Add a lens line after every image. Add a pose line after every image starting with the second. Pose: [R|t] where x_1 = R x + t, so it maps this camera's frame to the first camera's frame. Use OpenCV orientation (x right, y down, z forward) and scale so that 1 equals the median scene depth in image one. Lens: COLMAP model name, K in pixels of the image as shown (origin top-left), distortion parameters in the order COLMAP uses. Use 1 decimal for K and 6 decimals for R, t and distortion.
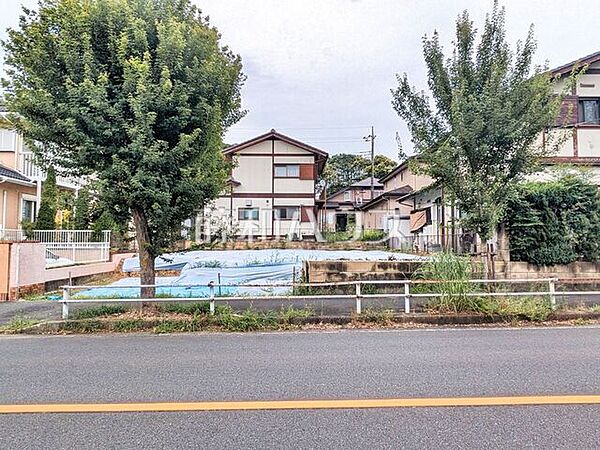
lens RADIAL K [[384.5, 0, 301.0], [0, 384.5, 225.1], [0, 0, 1]] dist [-0.000433, 0.000114]
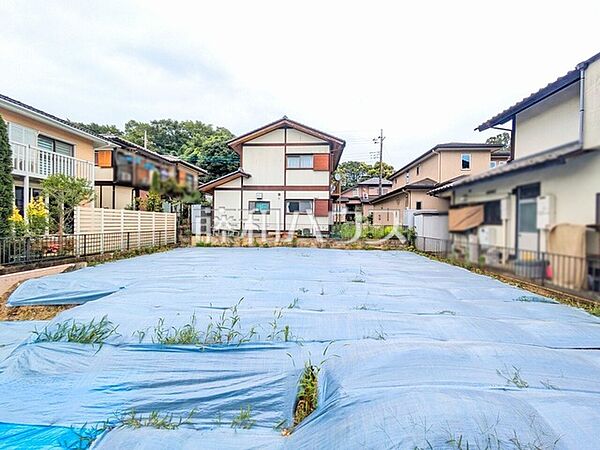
lens RADIAL K [[237.9, 0, 299.8], [0, 237.9, 225.0], [0, 0, 1]] dist [-0.001723, 0.001177]
pose [[0.996620, 0.010539, -0.081472, 0.011758], [-0.006465, 0.998723, 0.050106, -0.016527], [0.081896, -0.049409, 0.995415, 0.423207]]
